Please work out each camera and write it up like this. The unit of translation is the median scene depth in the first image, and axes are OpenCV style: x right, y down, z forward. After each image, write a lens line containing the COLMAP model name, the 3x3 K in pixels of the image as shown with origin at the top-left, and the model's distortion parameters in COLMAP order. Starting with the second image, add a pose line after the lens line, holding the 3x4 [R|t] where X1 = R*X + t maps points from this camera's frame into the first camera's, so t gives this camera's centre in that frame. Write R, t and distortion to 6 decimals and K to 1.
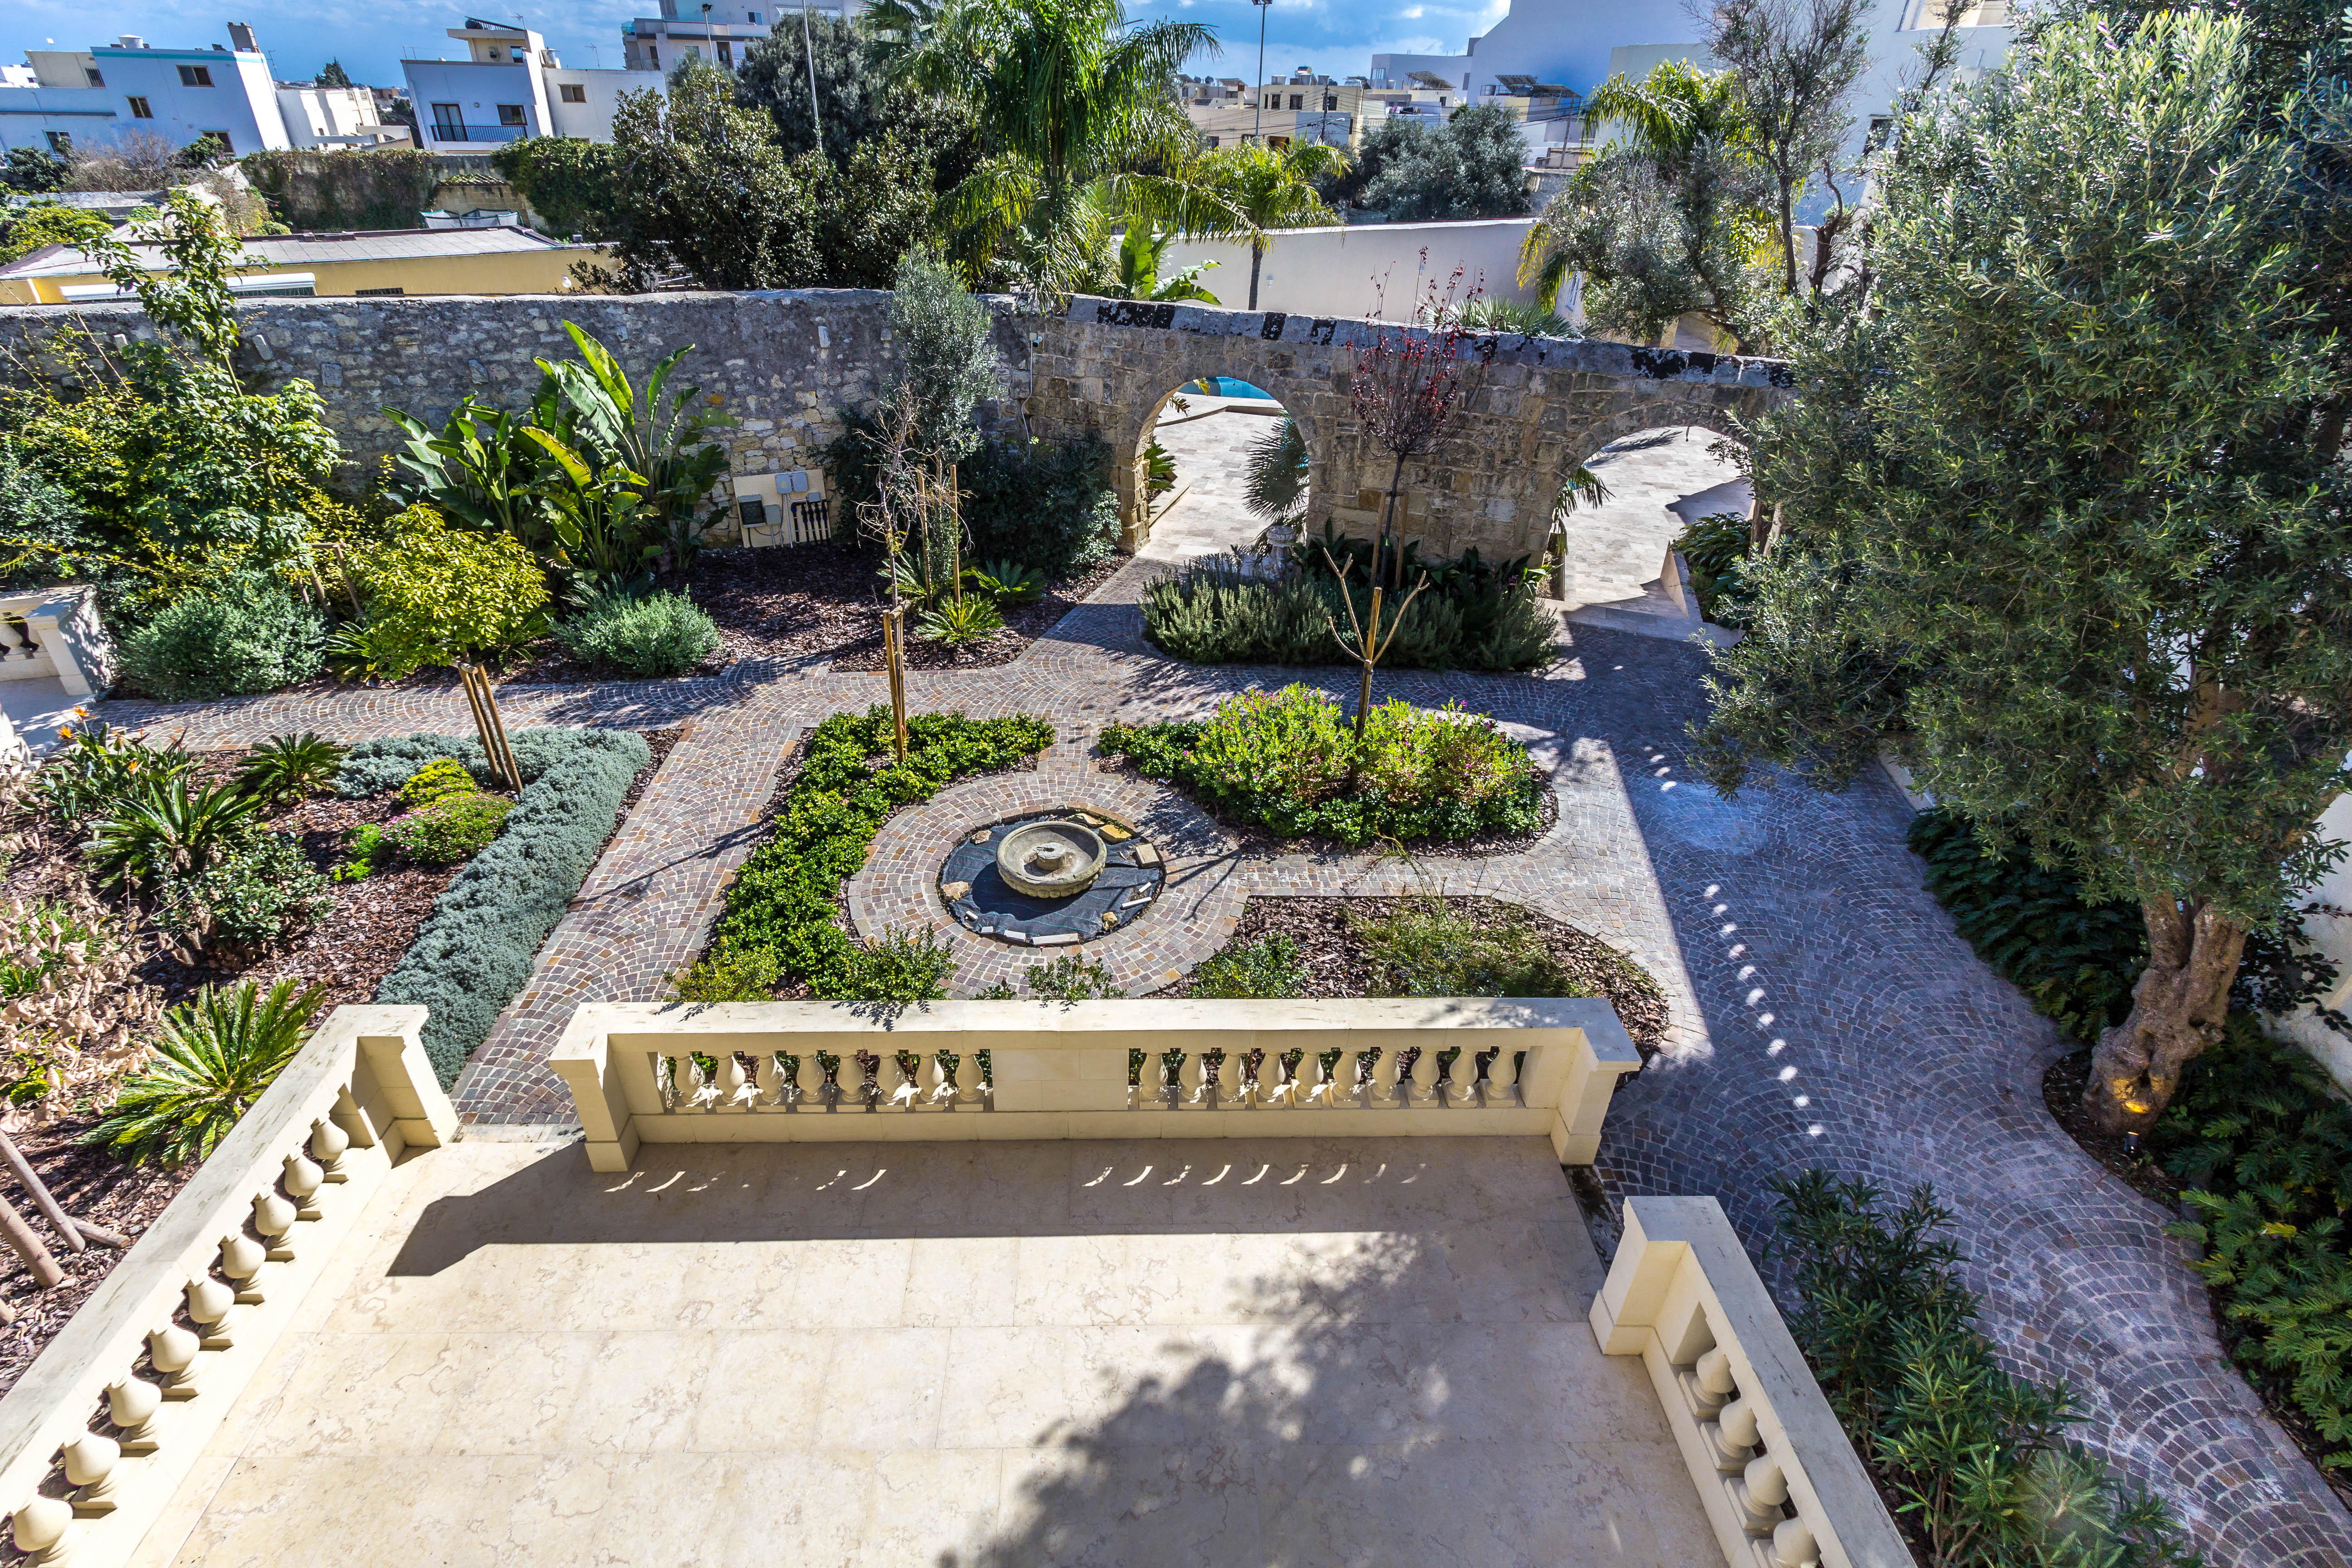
lens RADIAL K [[1107.3, 0, 1171.3], [0, 1107.3, 743.5], [0, 0, 1]] dist [-0.001168, 0.000751]
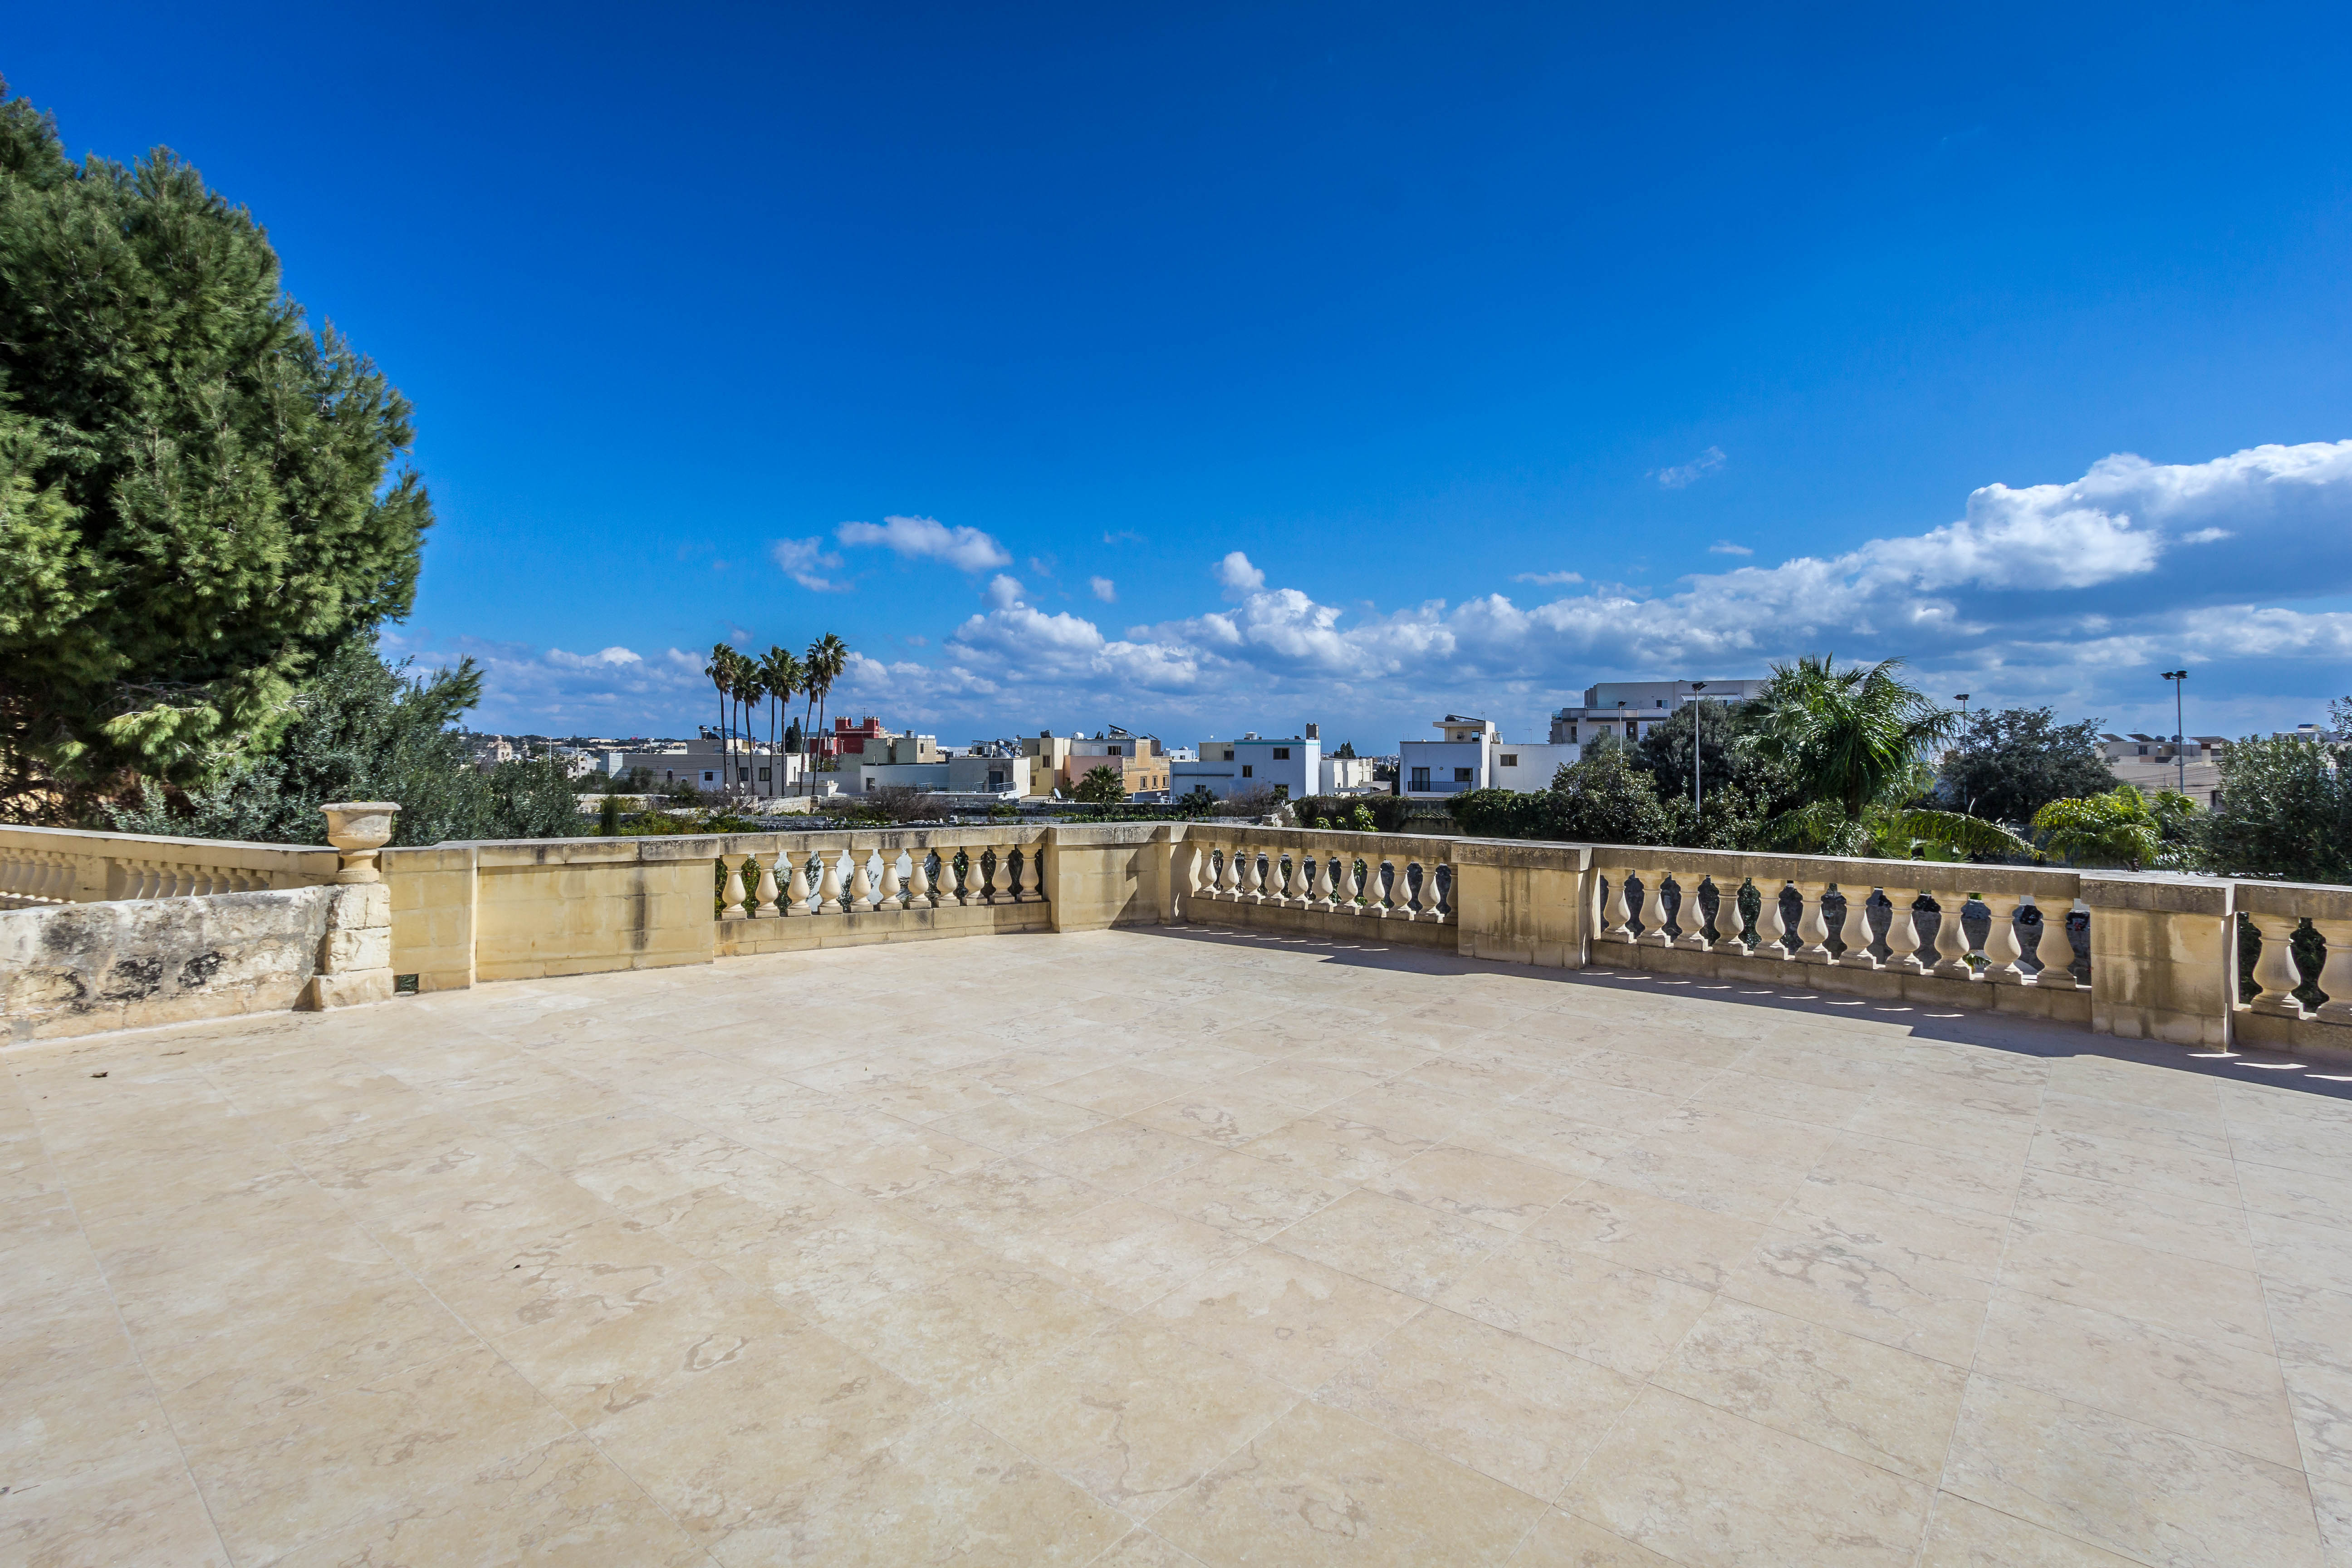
lens RADIAL K [[1107.3, 0, 1171.3], [0, 1107.3, 743.5], [0, 0, 1]] dist [-0.001168, 0.000751]
pose [[0.748550, -0.022215, -0.662707, 0.036032], [-0.324012, 0.859737, -0.394802, 0.050307], [0.578524, 0.510253, 0.636358, -0.089045]]
